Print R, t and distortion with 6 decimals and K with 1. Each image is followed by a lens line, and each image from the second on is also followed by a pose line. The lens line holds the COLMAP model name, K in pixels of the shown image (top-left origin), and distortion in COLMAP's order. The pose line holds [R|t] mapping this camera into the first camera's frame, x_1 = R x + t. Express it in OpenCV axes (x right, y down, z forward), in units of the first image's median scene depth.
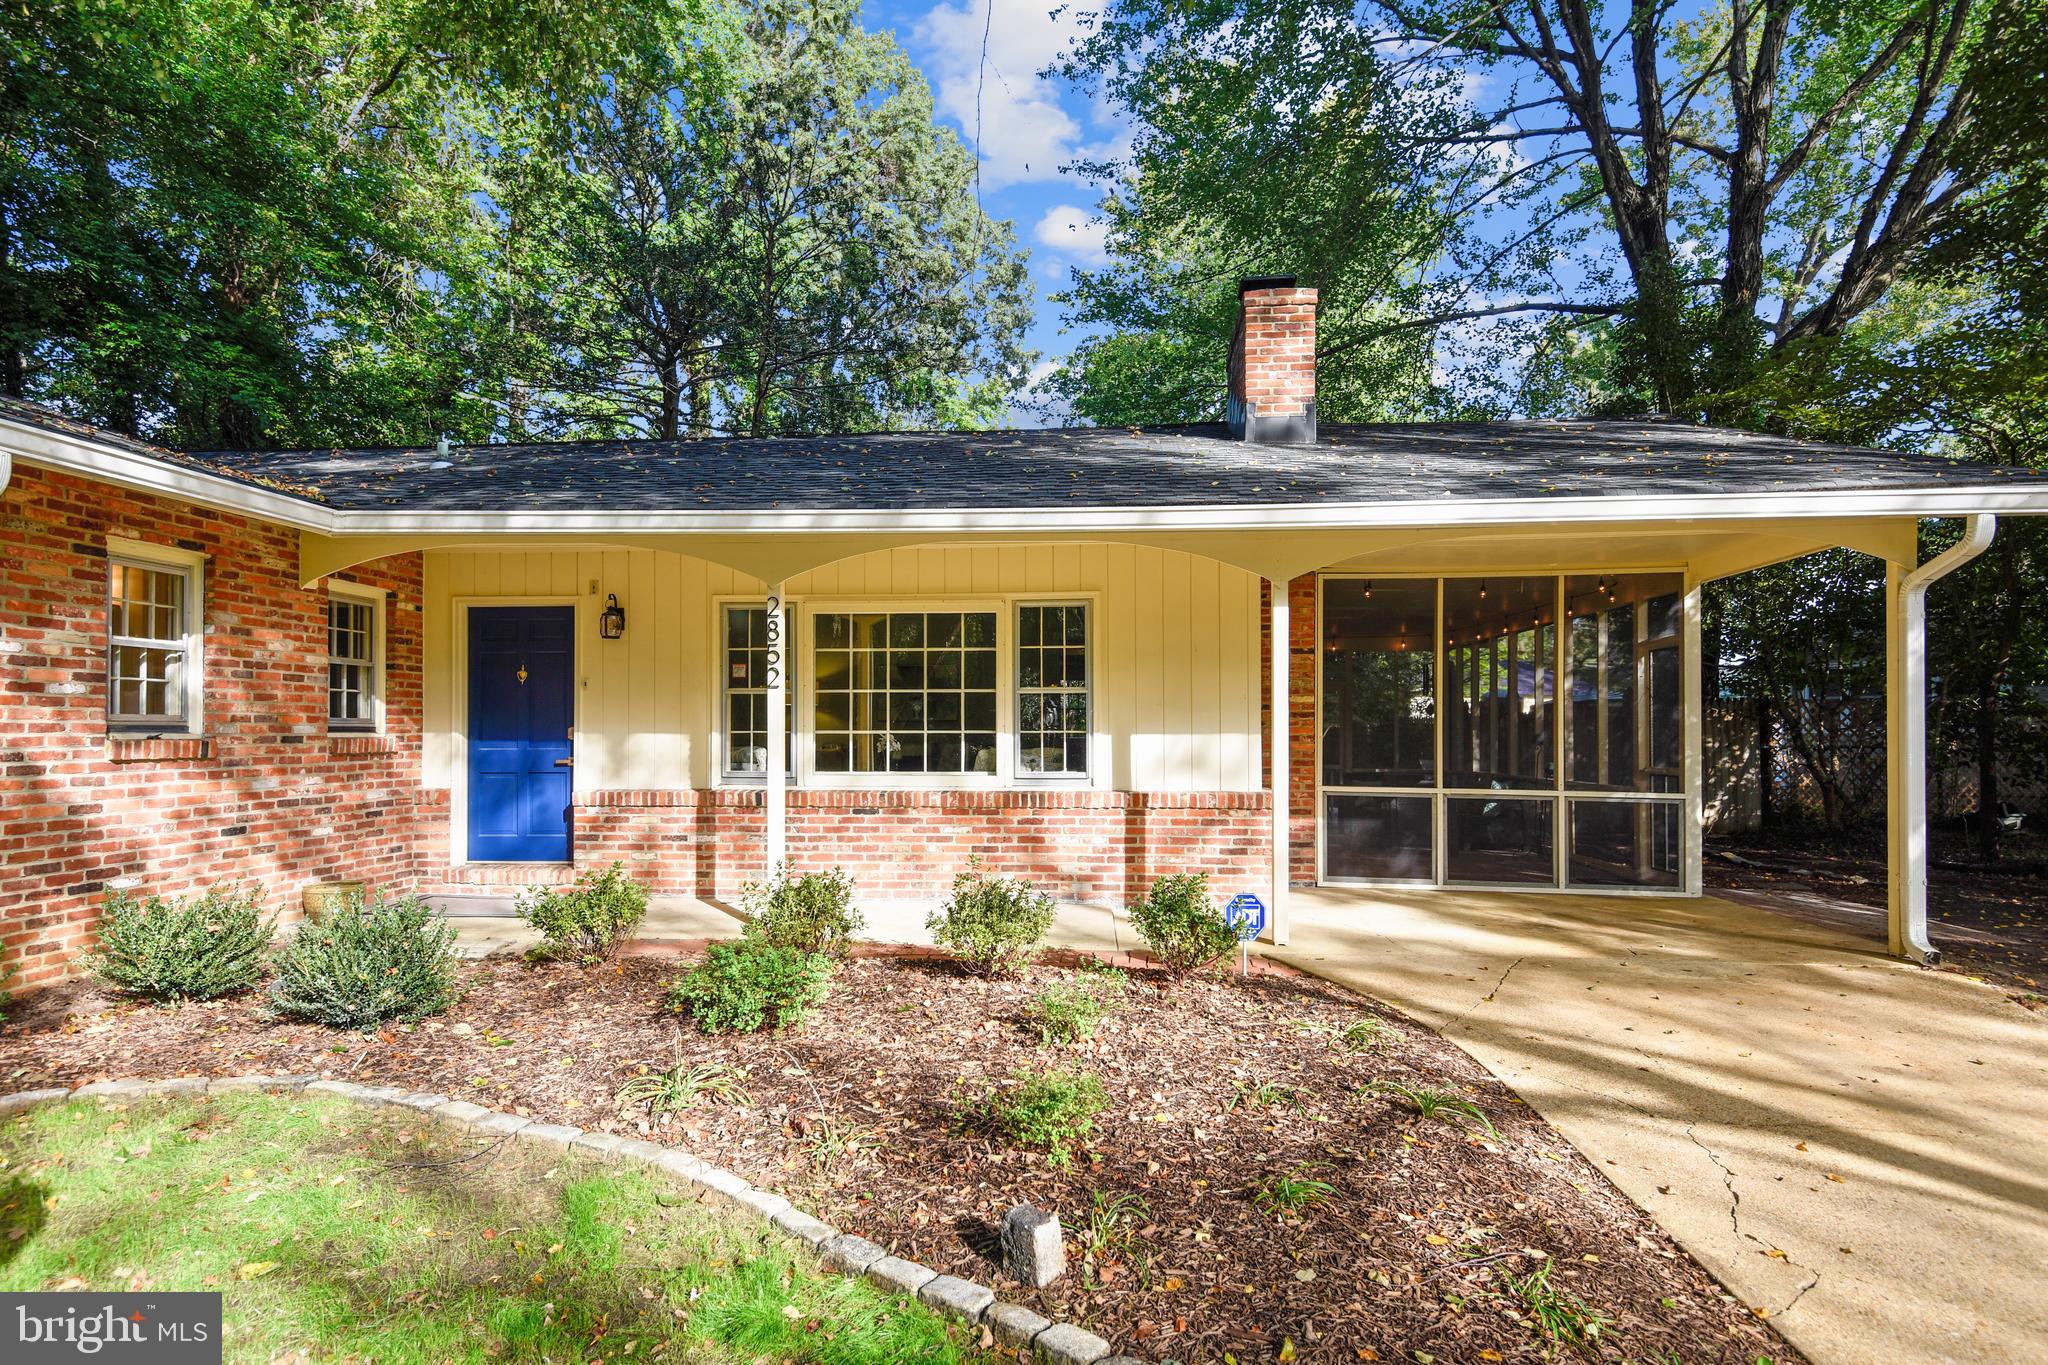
lens RADIAL K [[1126.2, 0, 1025.5], [0, 1126.2, 713.2], [0, 0, 1]] dist [0.024617, -0.006517]
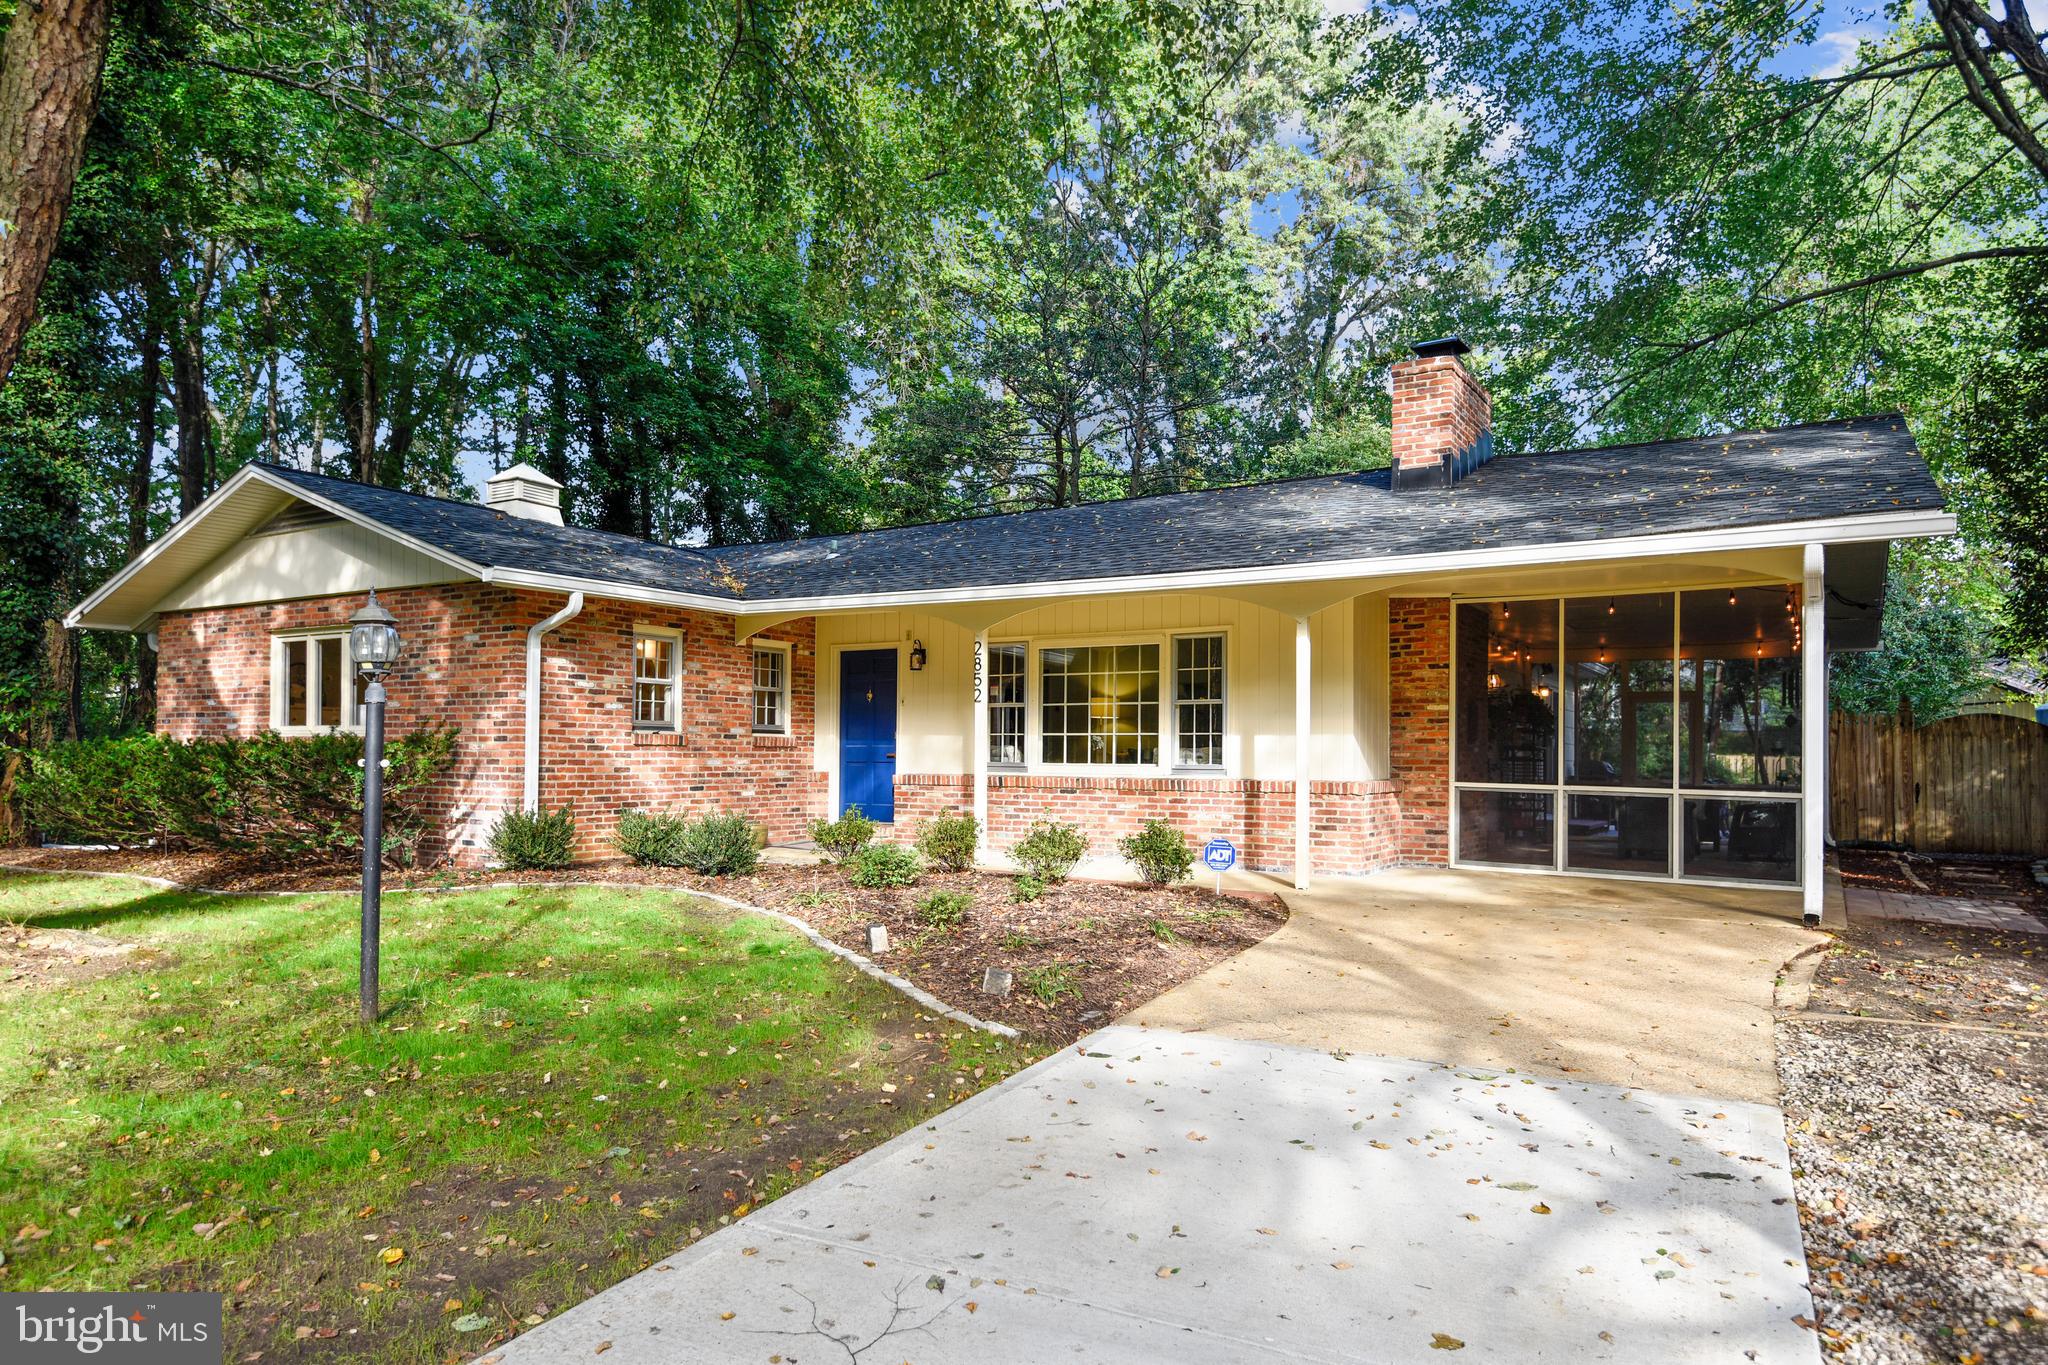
lens RADIAL K [[1287.0, 0, 1025.4], [0, 1287.0, 730.6], [0, 0, 1]] dist [0.017816, -0.007986]
pose [[0.890192, -0.001581, -0.455583, 0.525508], [-0.000640, 0.999989, -0.004722, 0.020332], [0.455585, 0.004495, 0.890181, -0.422658]]
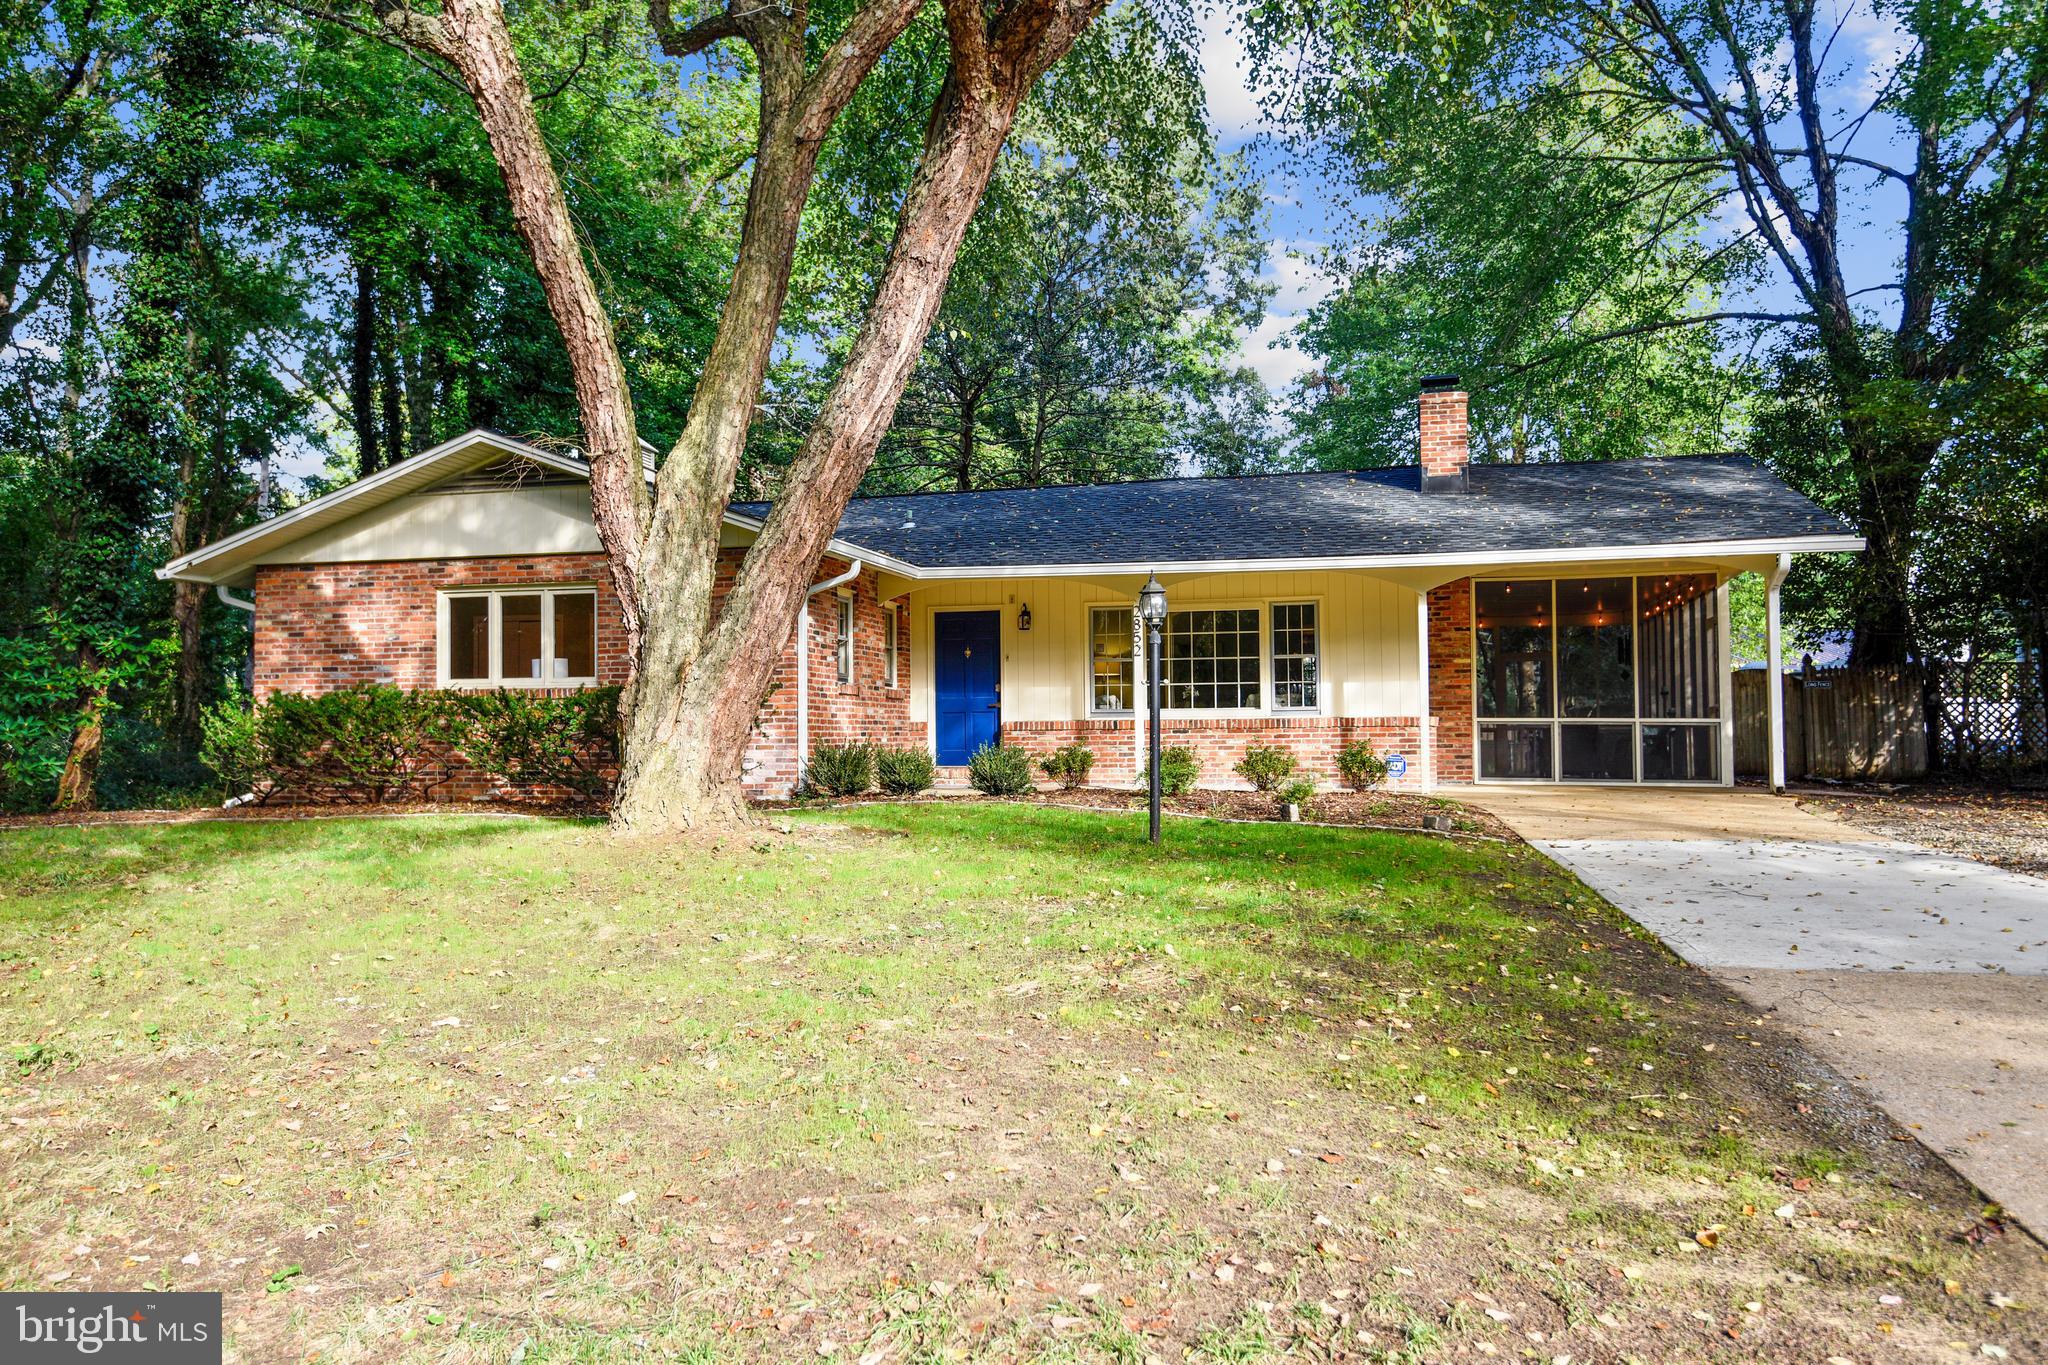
lens RADIAL K [[1596.5, 0, 1020.7], [0, 1596.5, 682.2], [0, 0, 1]] dist [0.011557, -0.001207]
pose [[0.988889, -0.013094, -0.148077, -0.026246], [0.009802, 0.999689, -0.022939, 0.066155], [0.148331, 0.021232, 0.988710, -1.343137]]
